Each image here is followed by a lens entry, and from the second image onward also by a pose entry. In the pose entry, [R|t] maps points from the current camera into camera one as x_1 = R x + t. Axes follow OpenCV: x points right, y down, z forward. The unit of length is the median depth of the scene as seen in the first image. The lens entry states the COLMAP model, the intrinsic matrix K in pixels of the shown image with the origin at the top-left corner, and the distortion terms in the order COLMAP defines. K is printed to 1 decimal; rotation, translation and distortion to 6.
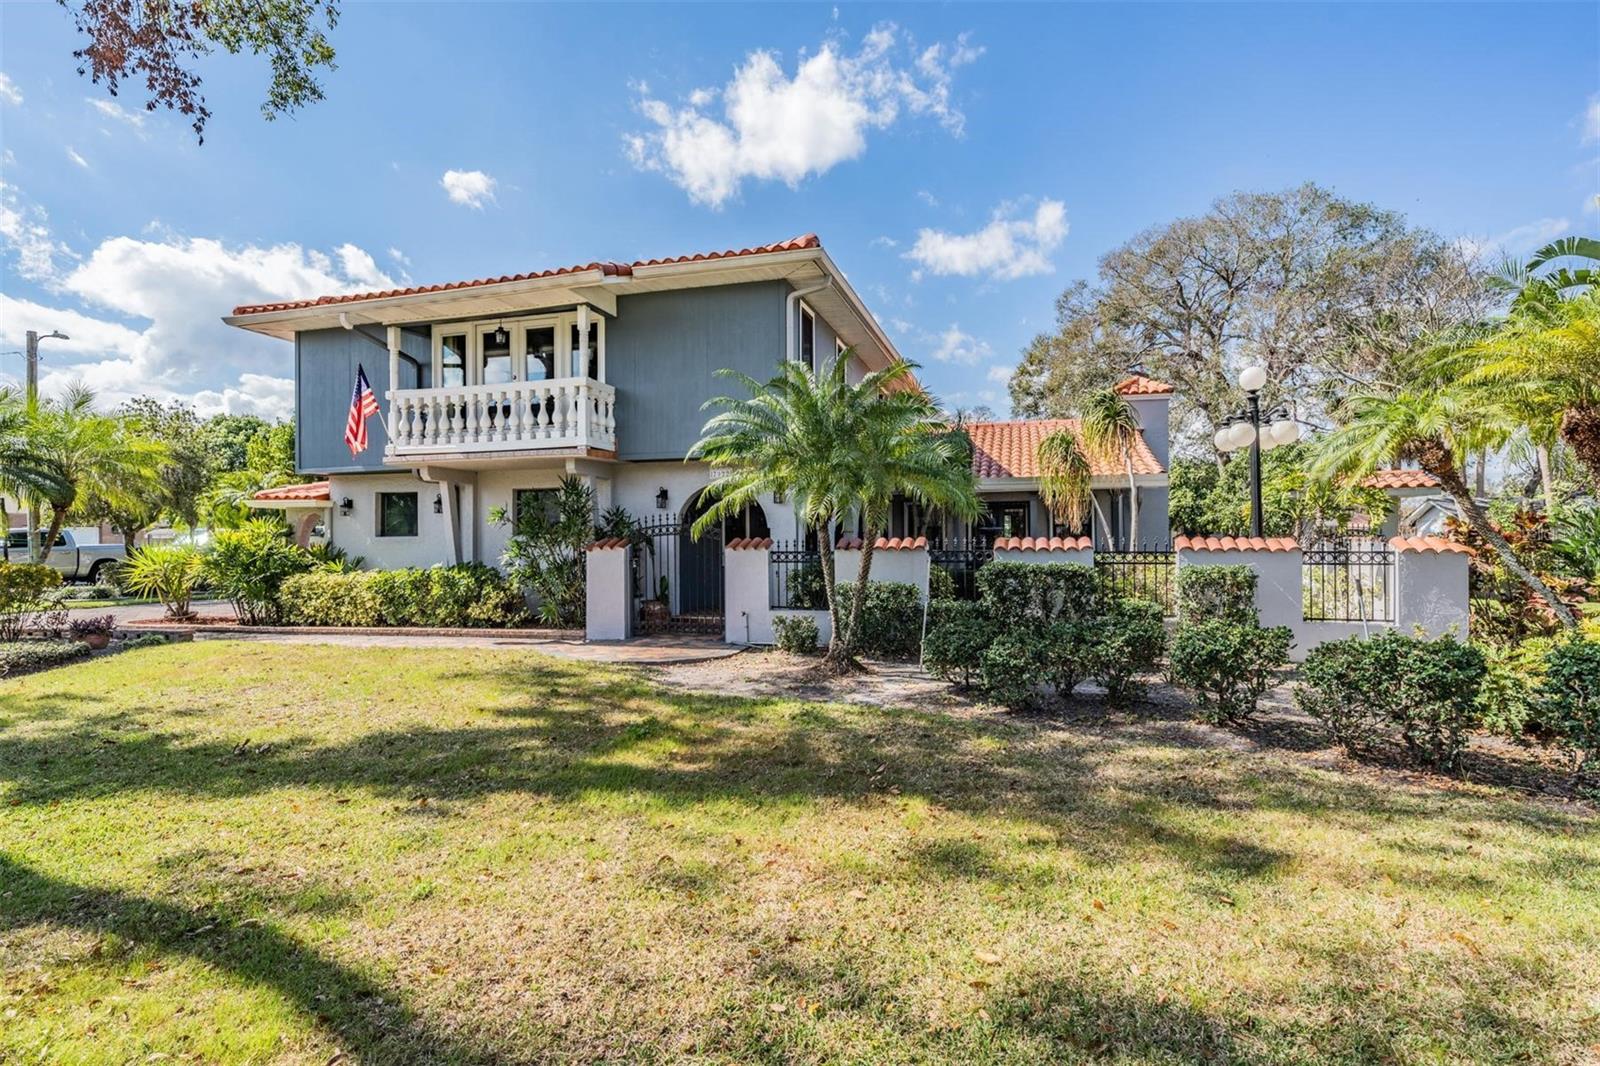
lens RADIAL K [[825.3, 0, 801.6], [0, 825.3, 581.4], [0, 0, 1]] dist [-0.001993, 0.000320]
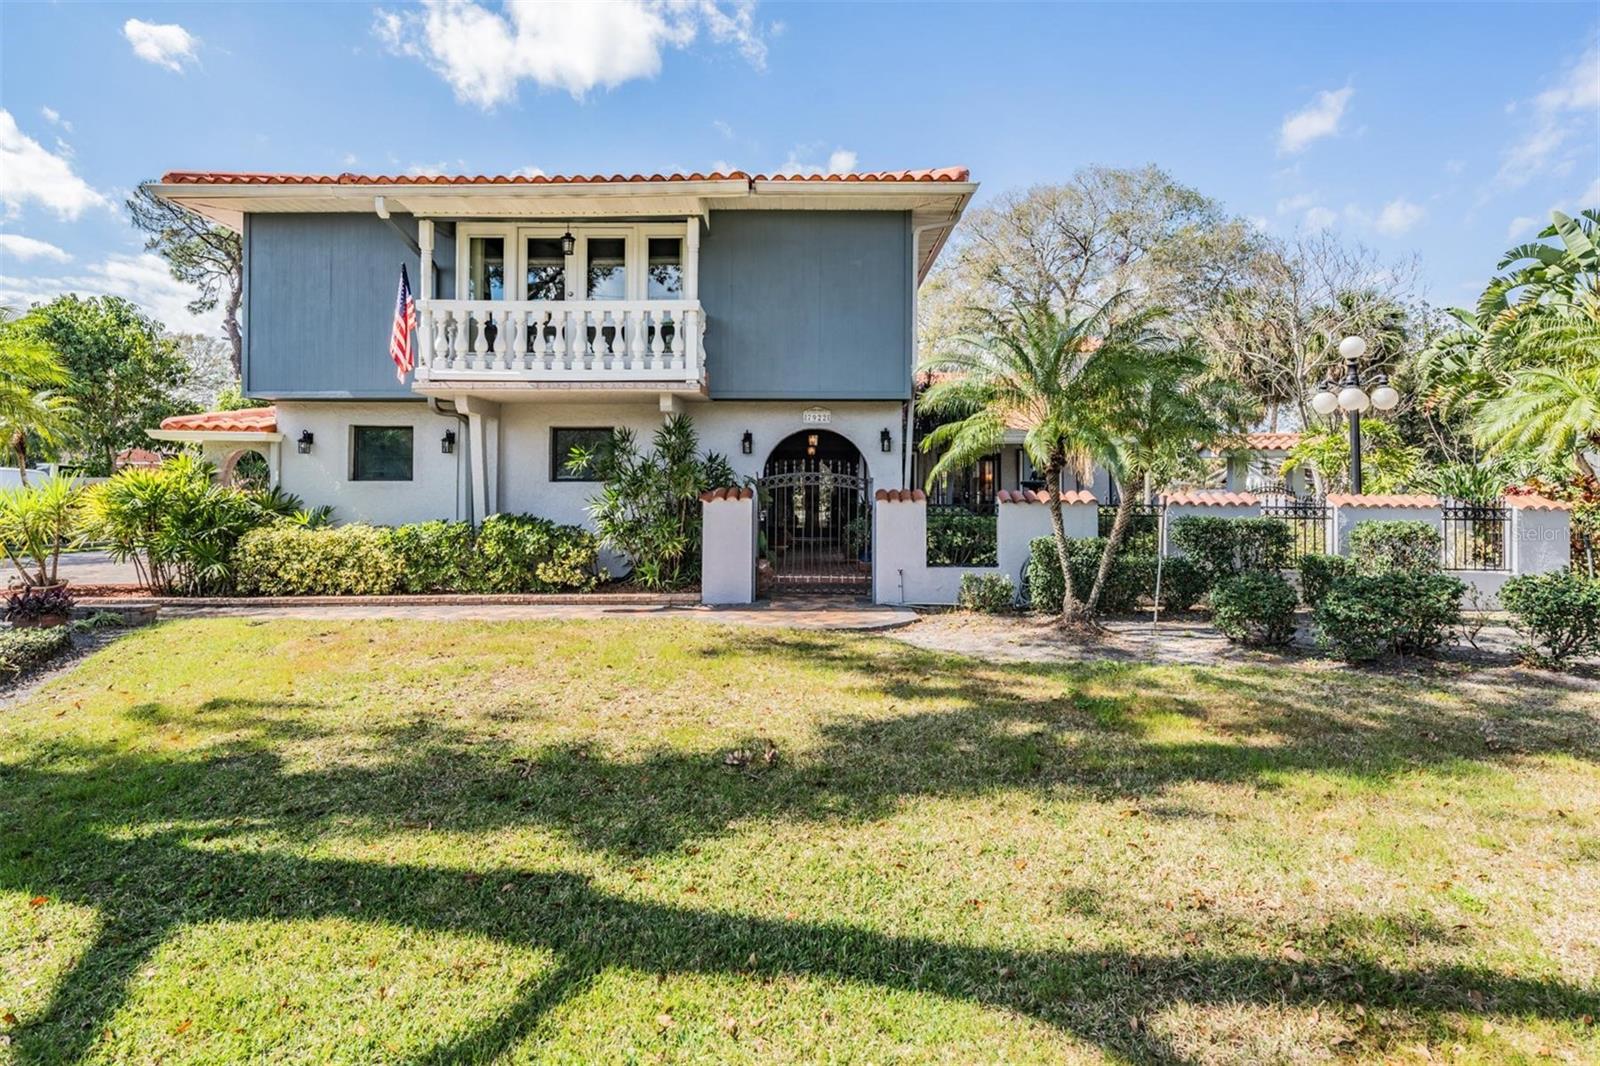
lens RADIAL K [[873.7, 0, 800.0], [0, 873.7, 533.0], [0, 0, 1]] dist [-0.002167, -0.002327]
pose [[0.960120, -0.002399, 0.279578, -0.363573], [0.001923, 0.999996, 0.001977, -0.005187], [-0.279582, -0.001361, 0.960121, 0.079211]]
